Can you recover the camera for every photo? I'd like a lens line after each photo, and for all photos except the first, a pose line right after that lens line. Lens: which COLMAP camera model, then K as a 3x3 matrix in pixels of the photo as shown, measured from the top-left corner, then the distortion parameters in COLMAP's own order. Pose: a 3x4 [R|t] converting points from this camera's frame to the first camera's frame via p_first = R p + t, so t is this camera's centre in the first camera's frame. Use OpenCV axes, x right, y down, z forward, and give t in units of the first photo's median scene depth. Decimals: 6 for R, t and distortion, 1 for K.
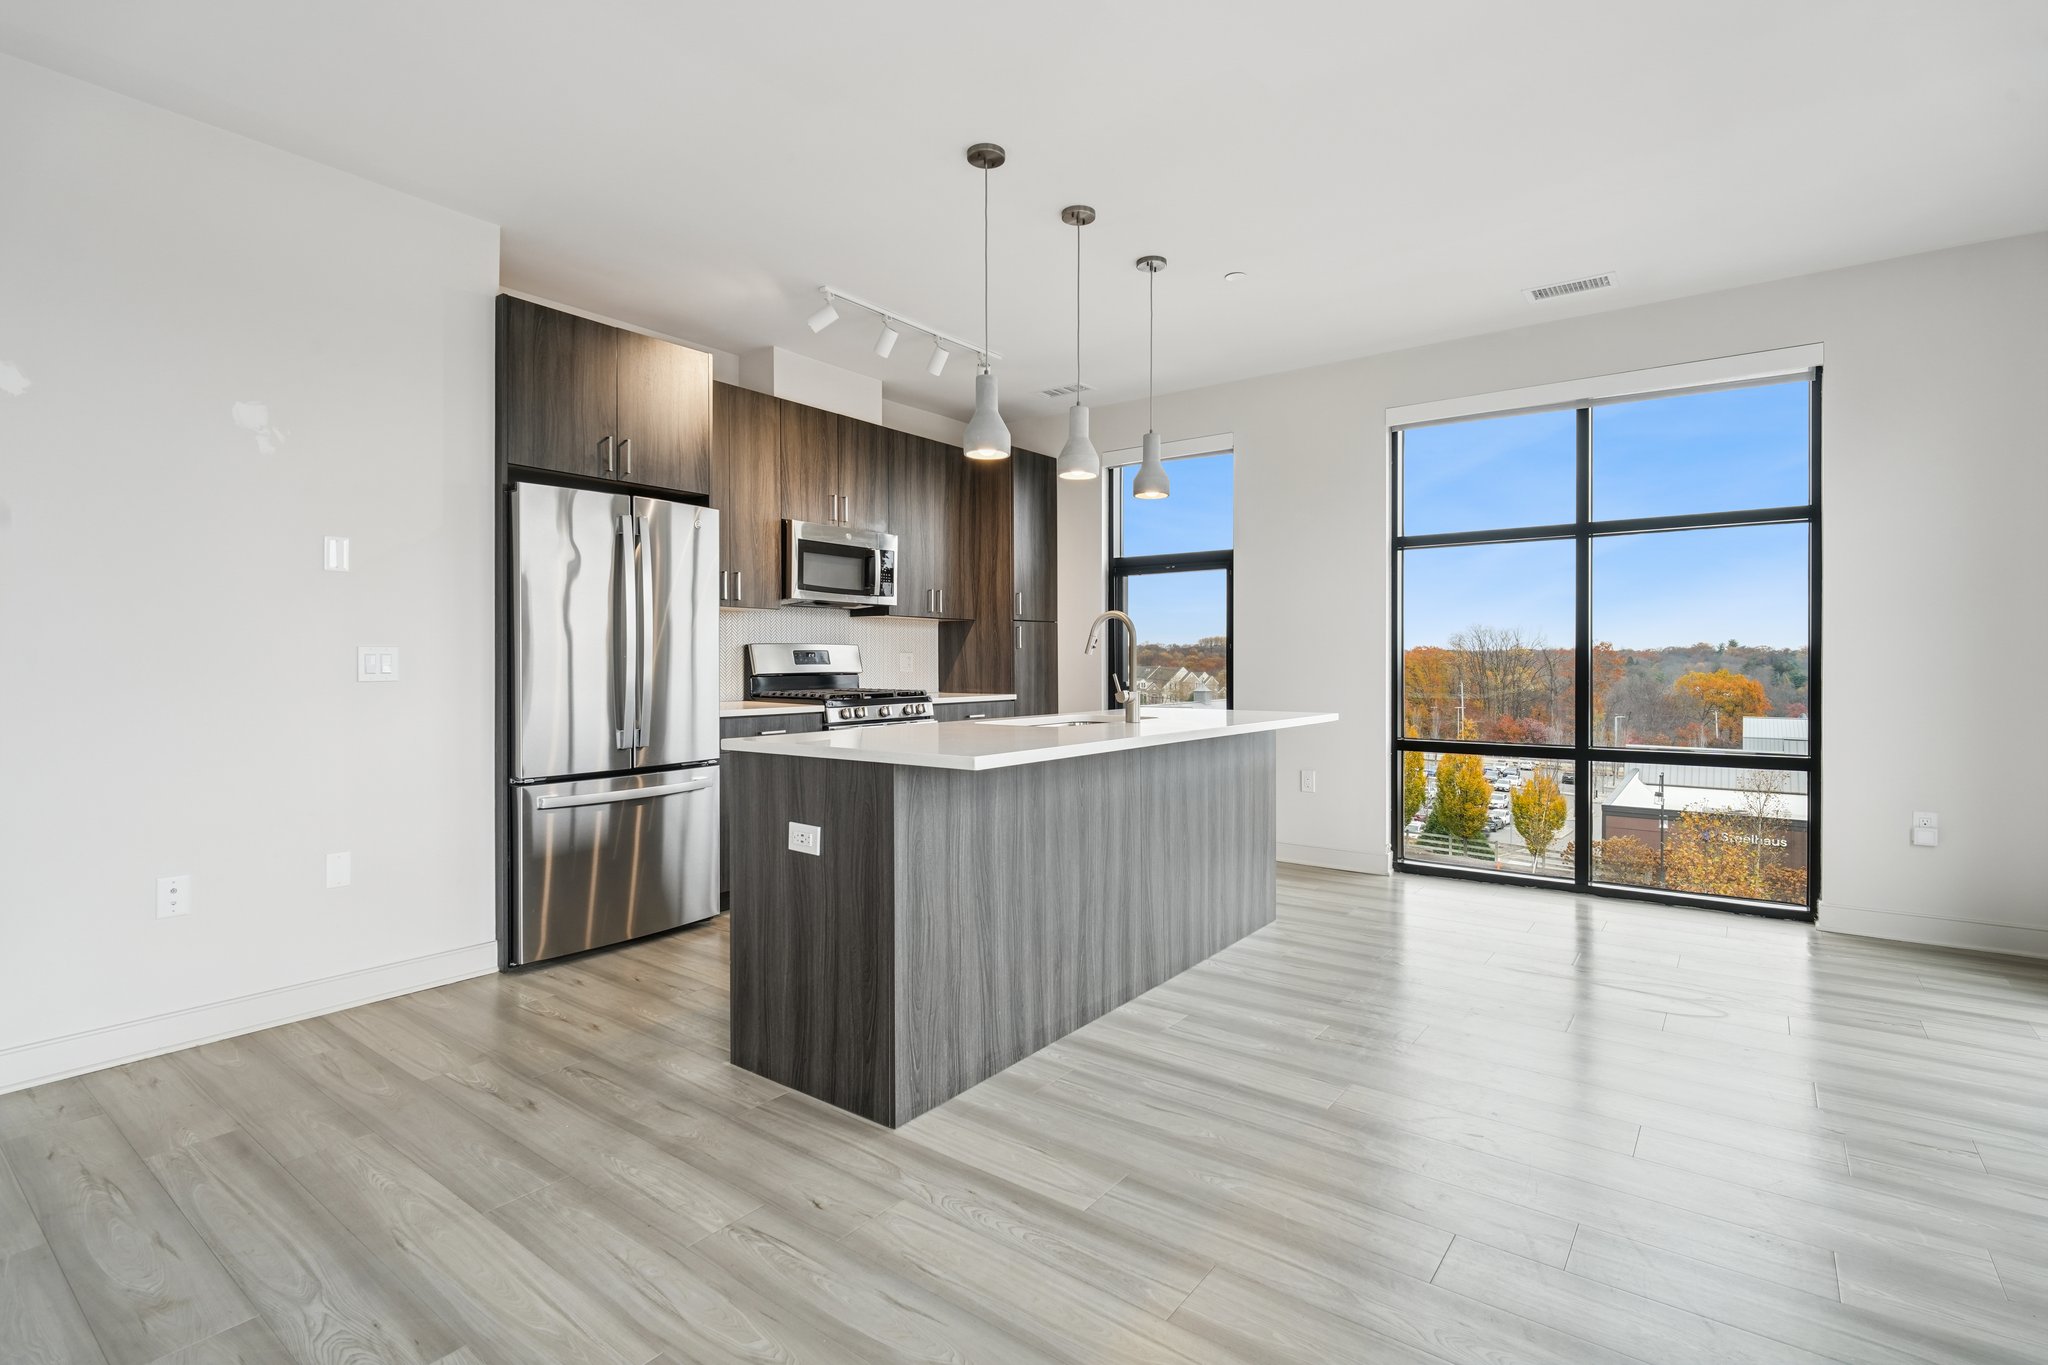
lens RADIAL K [[953.7, 0, 1038.2], [0, 953.7, 663.6], [0, 0, 1]] dist [0.002458, 0.000099]
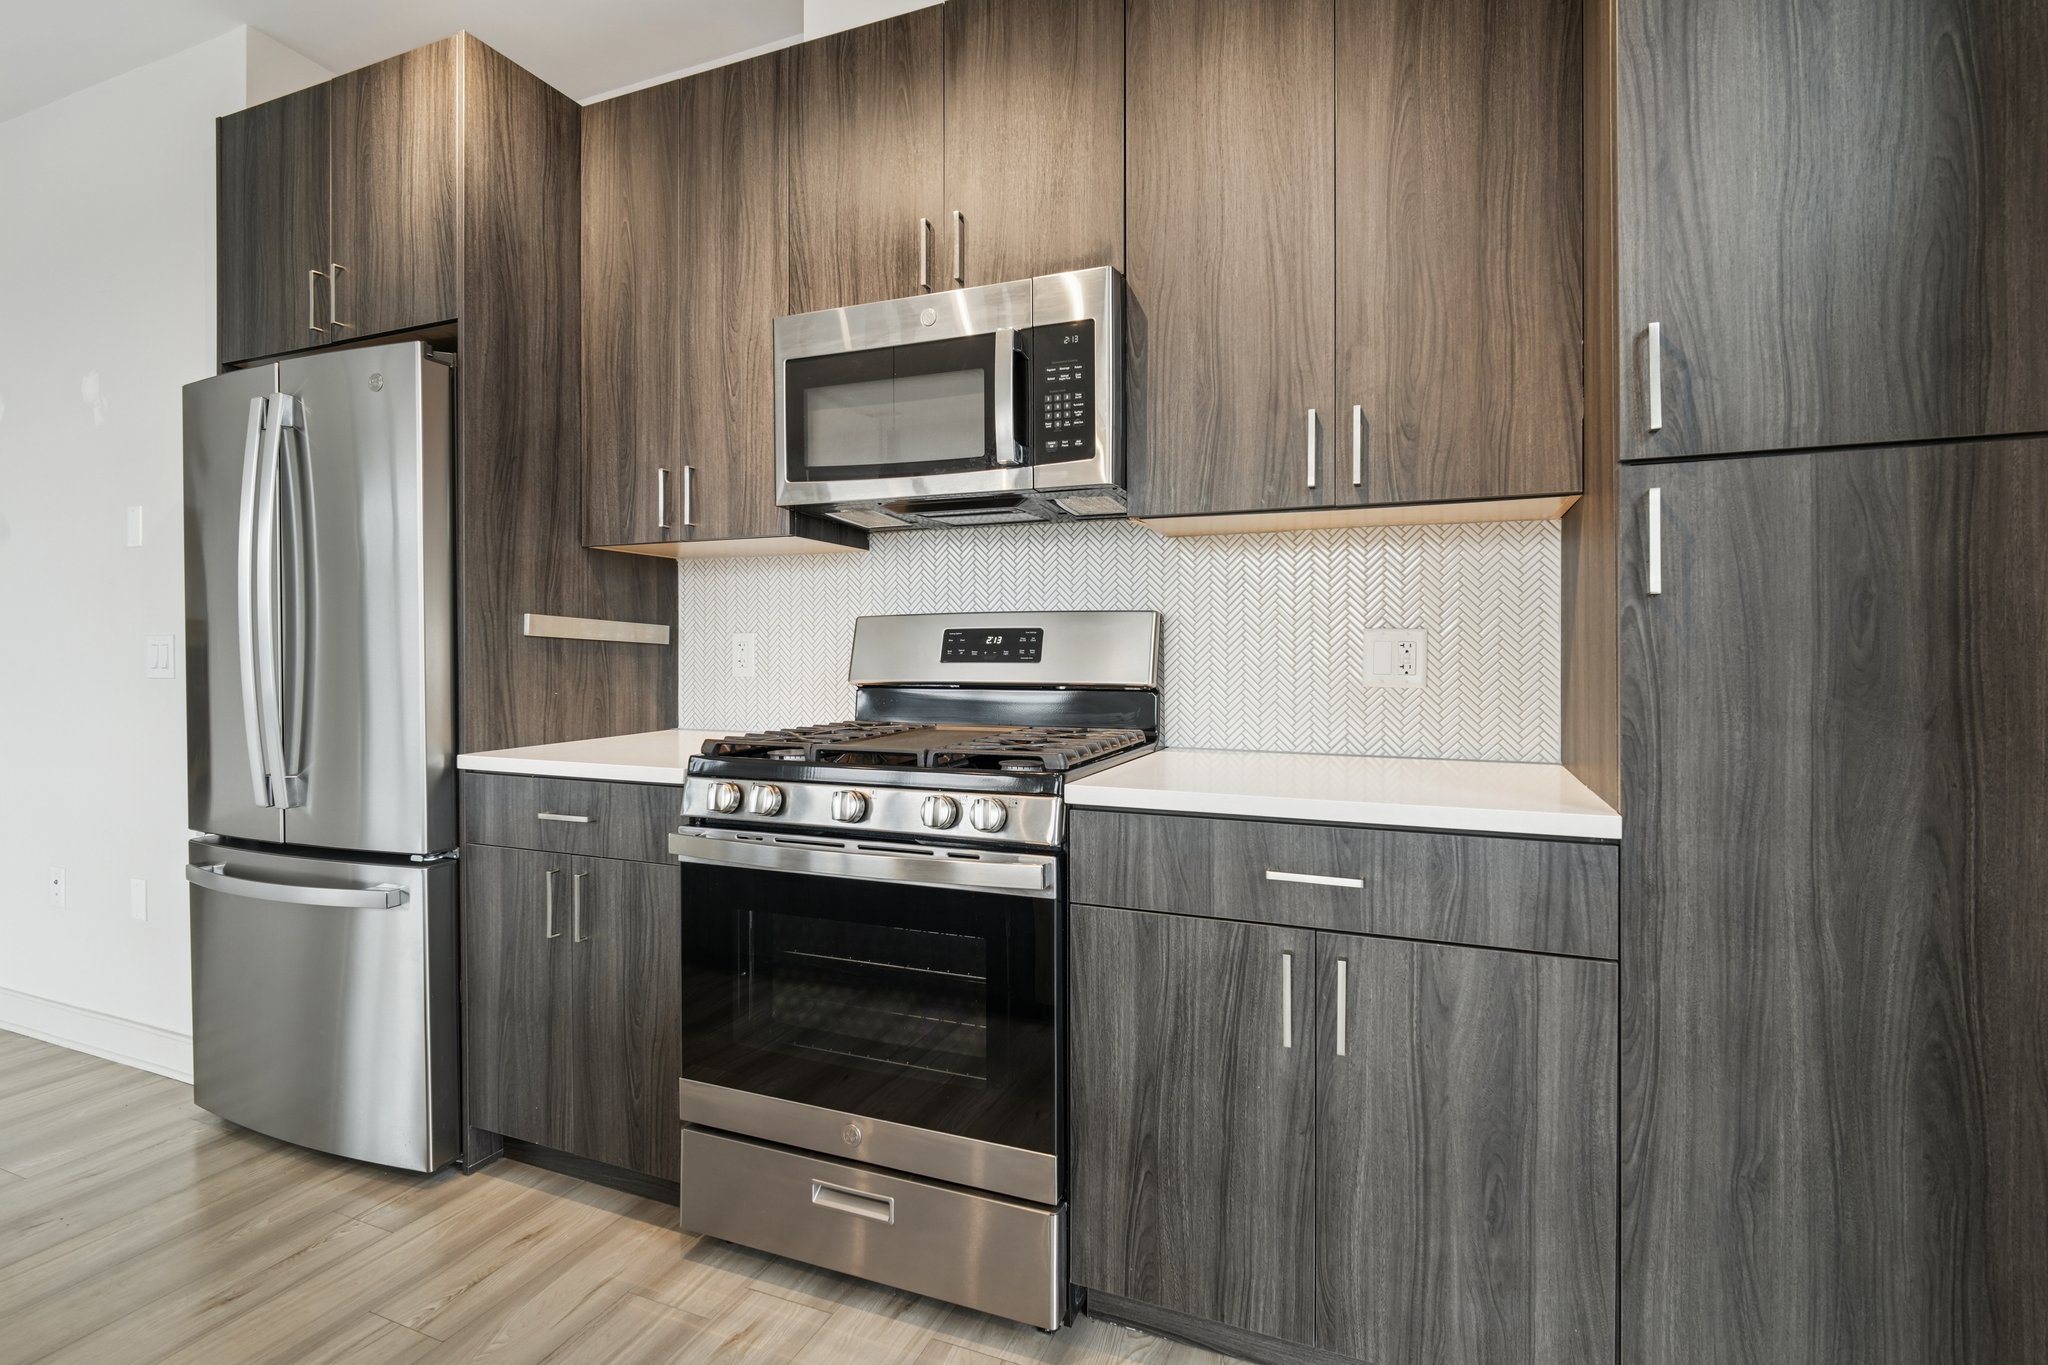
lens RADIAL K [[961.4, 0, 1020.7], [0, 961.4, 659.1], [0, 0, 1]] dist [-0.000999, -0.001121]
pose [[0.243061, 0.007032, -0.969986, 0.186225], [-0.004299, 0.999972, 0.006172, -0.003286], [0.970002, 0.002670, 0.243084, 1.016602]]
